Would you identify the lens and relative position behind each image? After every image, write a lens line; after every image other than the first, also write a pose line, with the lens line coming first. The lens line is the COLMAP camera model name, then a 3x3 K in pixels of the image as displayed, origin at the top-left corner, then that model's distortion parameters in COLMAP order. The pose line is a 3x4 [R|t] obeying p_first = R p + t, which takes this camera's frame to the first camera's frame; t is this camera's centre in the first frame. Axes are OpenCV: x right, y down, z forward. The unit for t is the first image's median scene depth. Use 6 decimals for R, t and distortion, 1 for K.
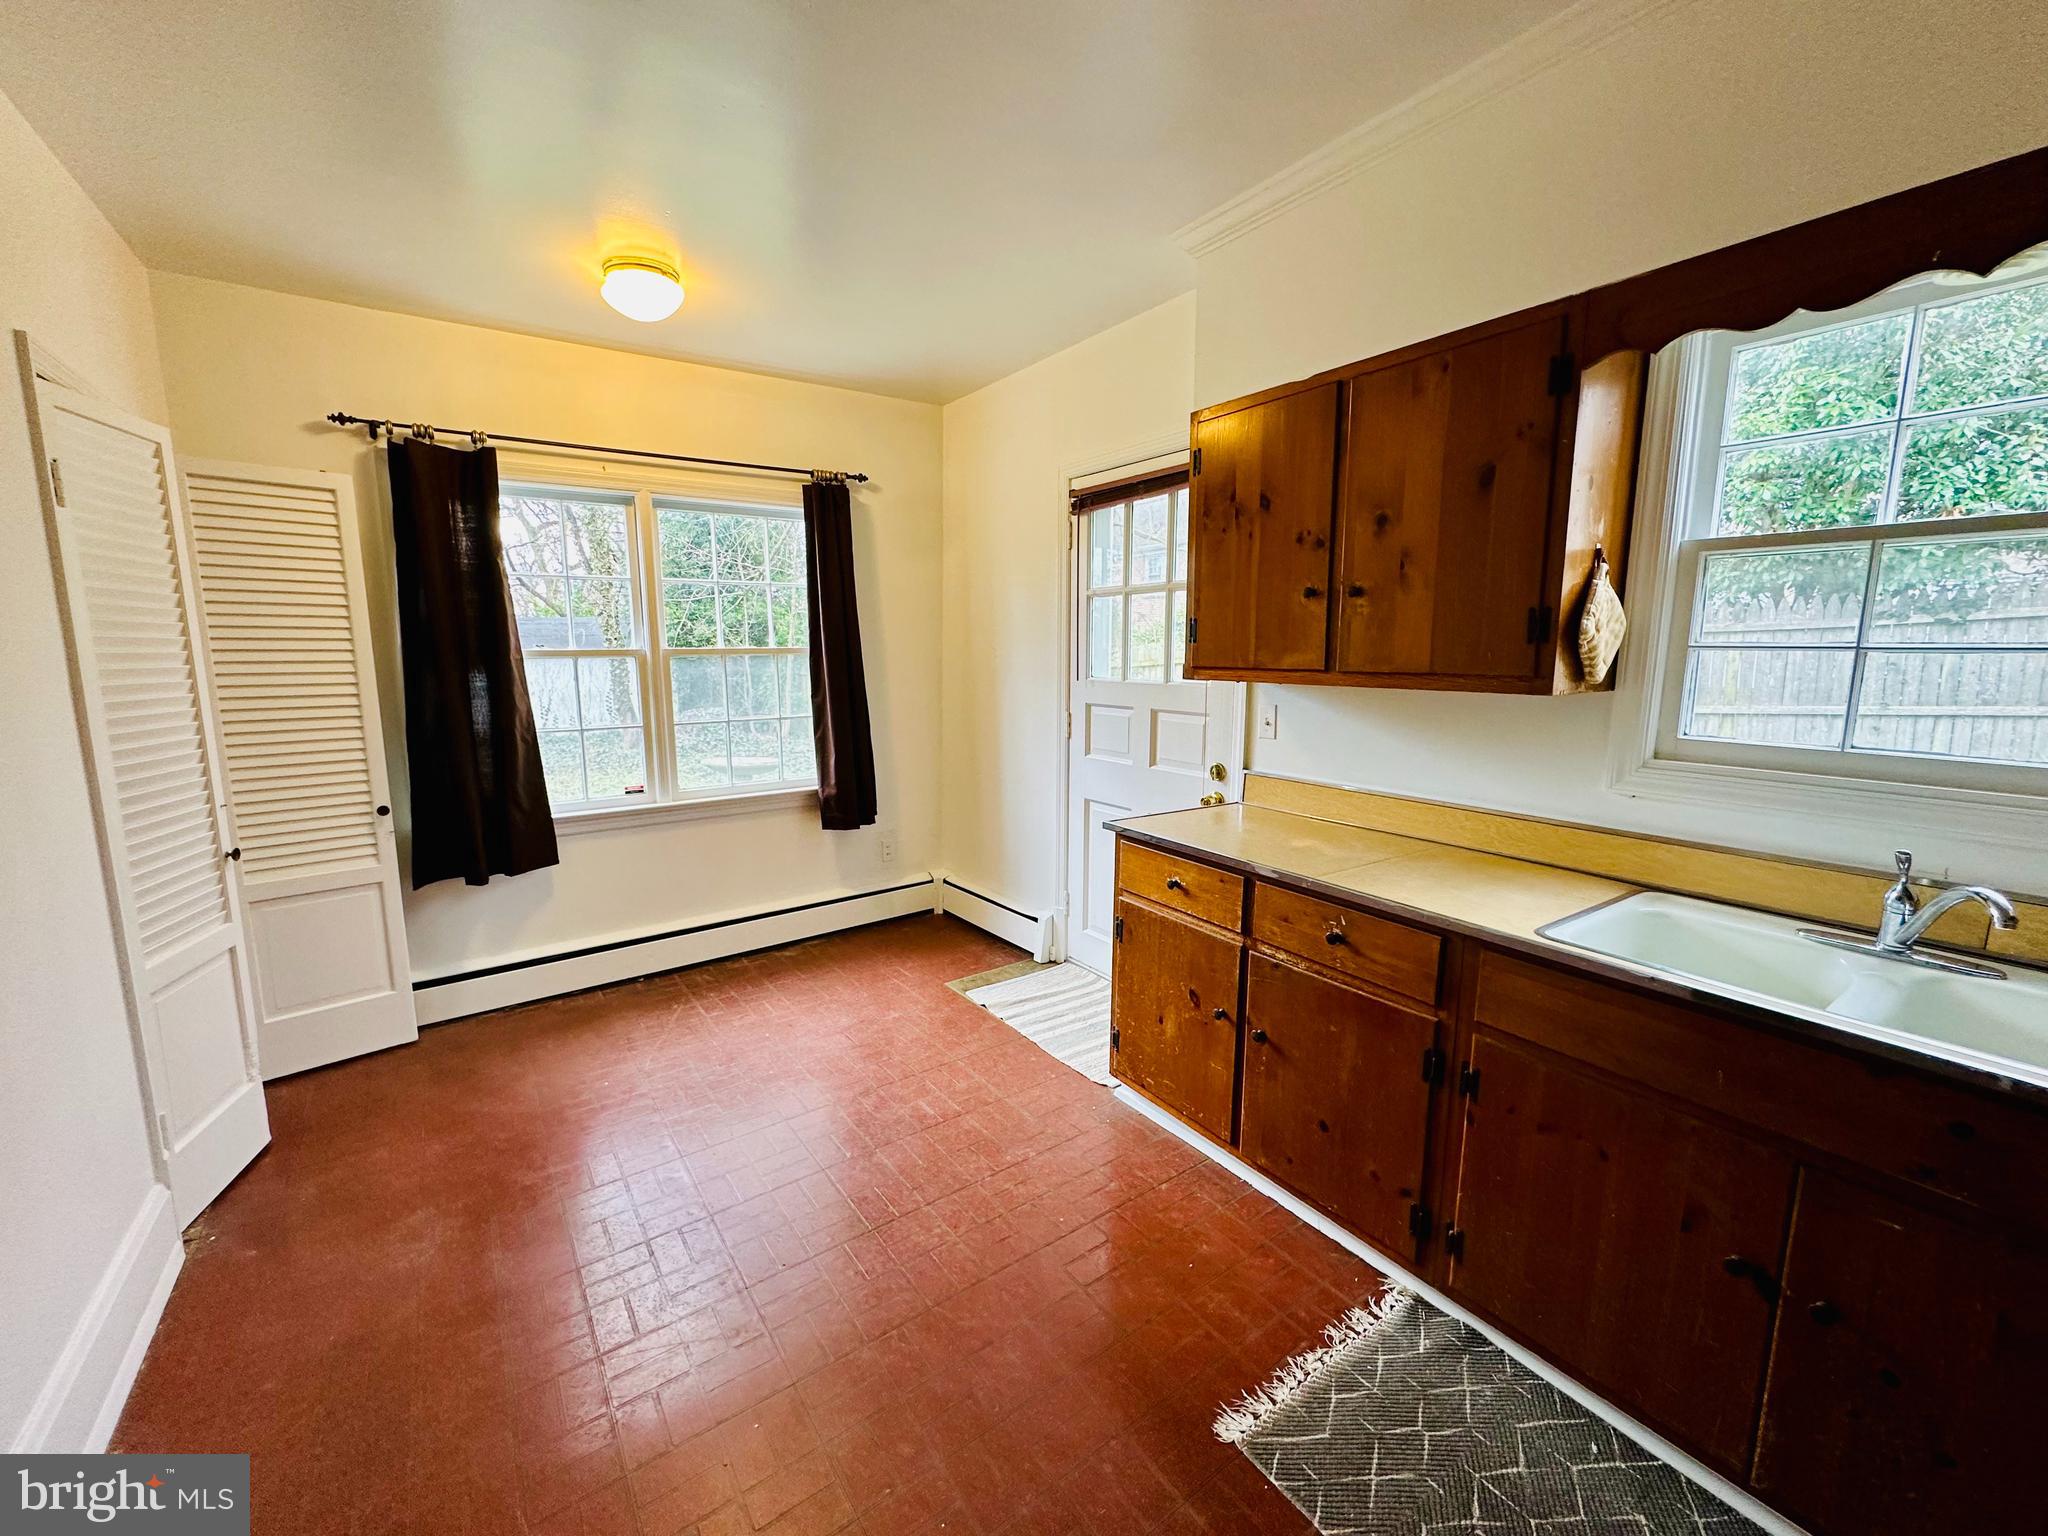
lens RADIAL K [[811.2, 0, 1031.1], [0, 811.2, 765.7], [0, 0, 1]] dist [0.001522, 0.000218]
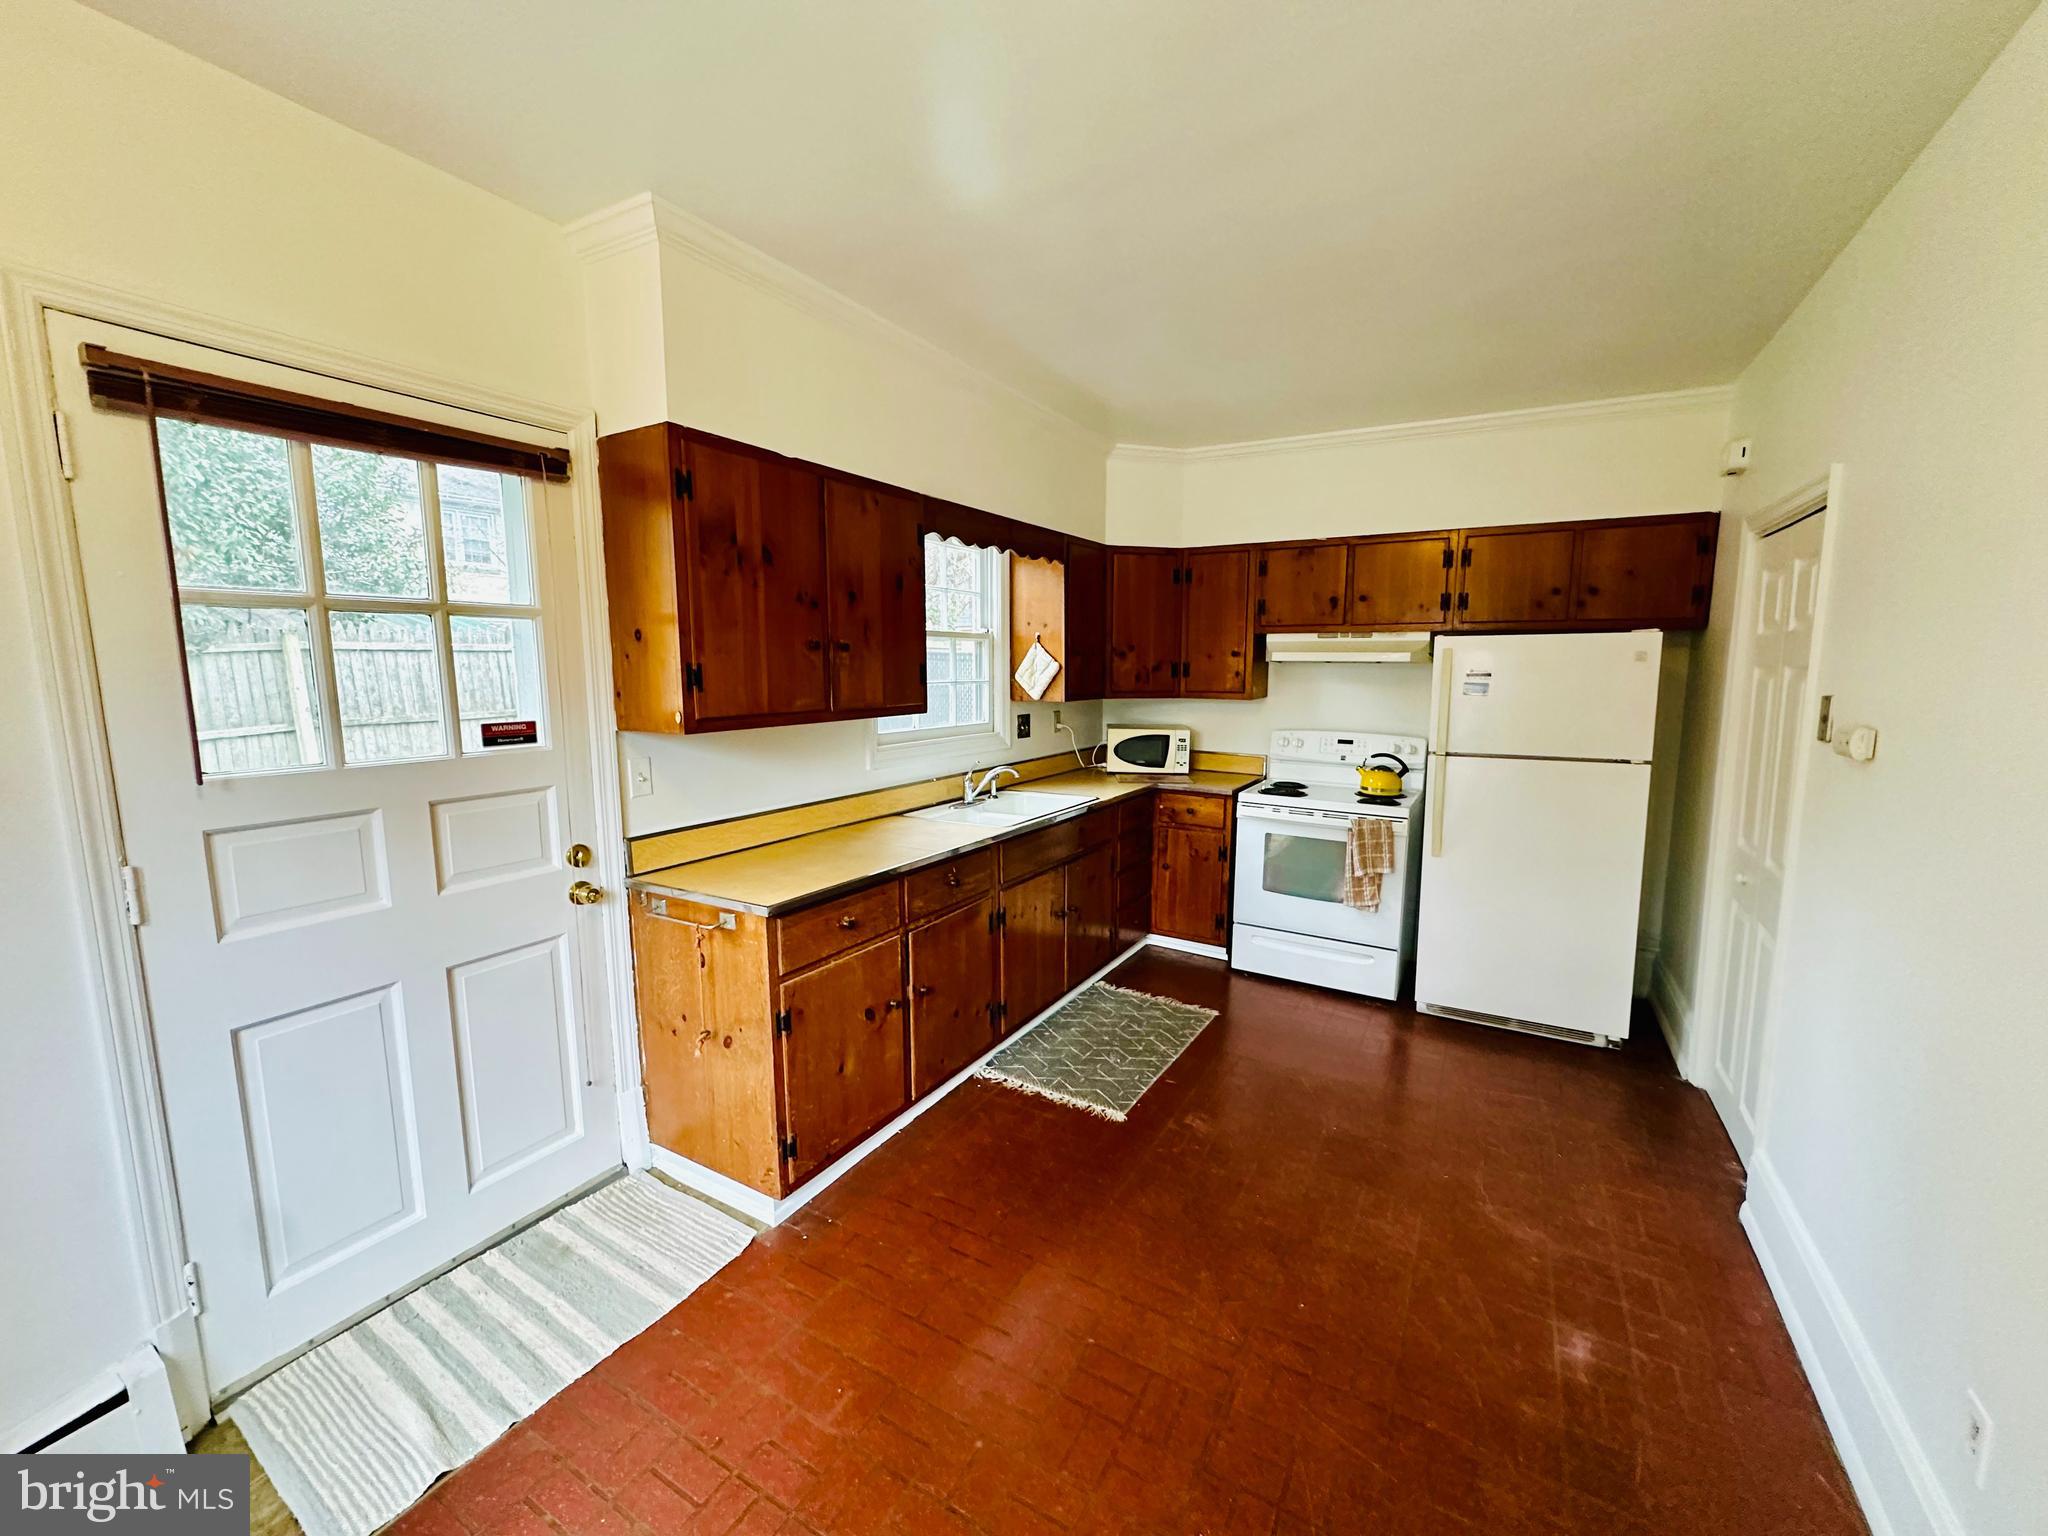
lens RADIAL K [[811.2, 0, 1024.6], [0, 811.2, 767.0], [0, 0, 1]] dist [0.001522, 0.000218]
pose [[-0.393621, -0.117406, 0.911745, -0.814853], [0.139140, 0.972775, 0.185335, -0.204607], [-0.908682, 0.199812, -0.366569, 1.119638]]
